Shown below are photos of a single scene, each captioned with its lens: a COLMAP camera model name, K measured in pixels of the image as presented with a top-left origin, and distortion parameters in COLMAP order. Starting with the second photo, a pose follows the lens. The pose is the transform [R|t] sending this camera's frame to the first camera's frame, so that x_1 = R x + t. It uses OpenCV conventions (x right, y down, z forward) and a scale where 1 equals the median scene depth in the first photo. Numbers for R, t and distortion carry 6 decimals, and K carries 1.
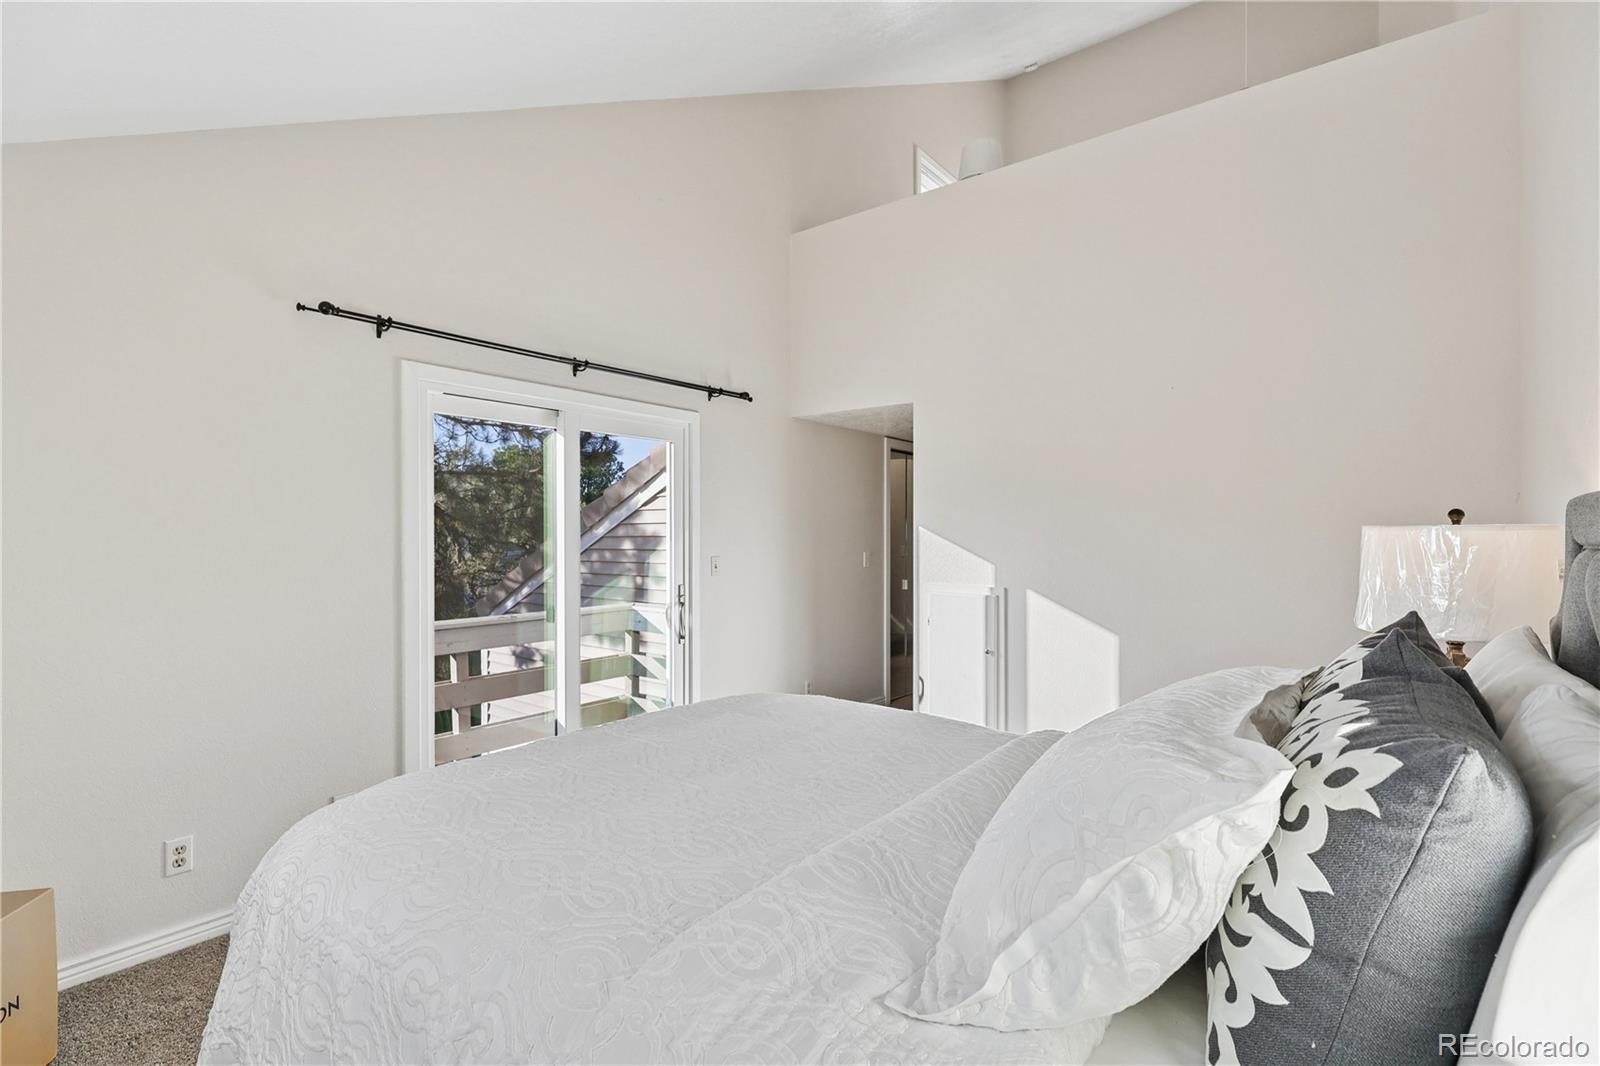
lens RADIAL K [[739.4, 0, 801.0], [0, 739.4, 523.1], [0, 0, 1]] dist [-0.003589, -0.000311]
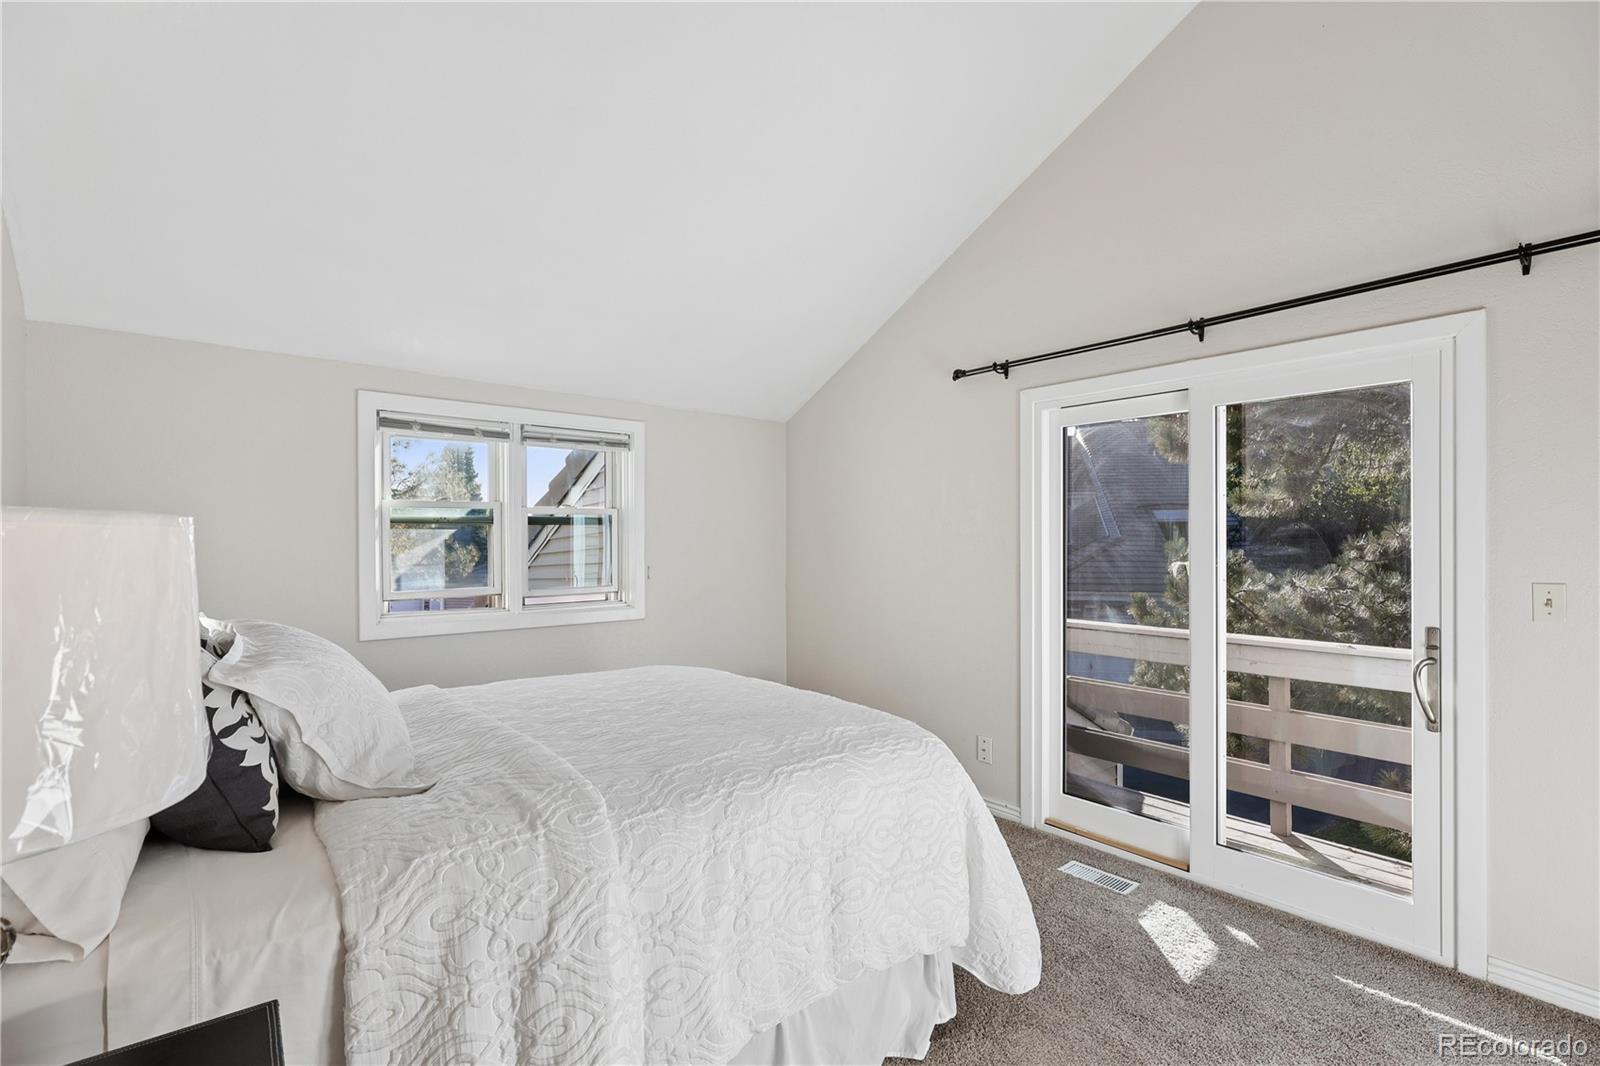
lens RADIAL K [[739.4, 0, 801.0], [0, 739.4, 523.1], [0, 0, 1]] dist [-0.003589, -0.000311]
pose [[-0.233359, -0.009271, -0.972347, 0.599440], [0.018780, 0.999725, -0.014040, 0.001807], [0.972209, -0.021537, -0.233120, 0.801901]]
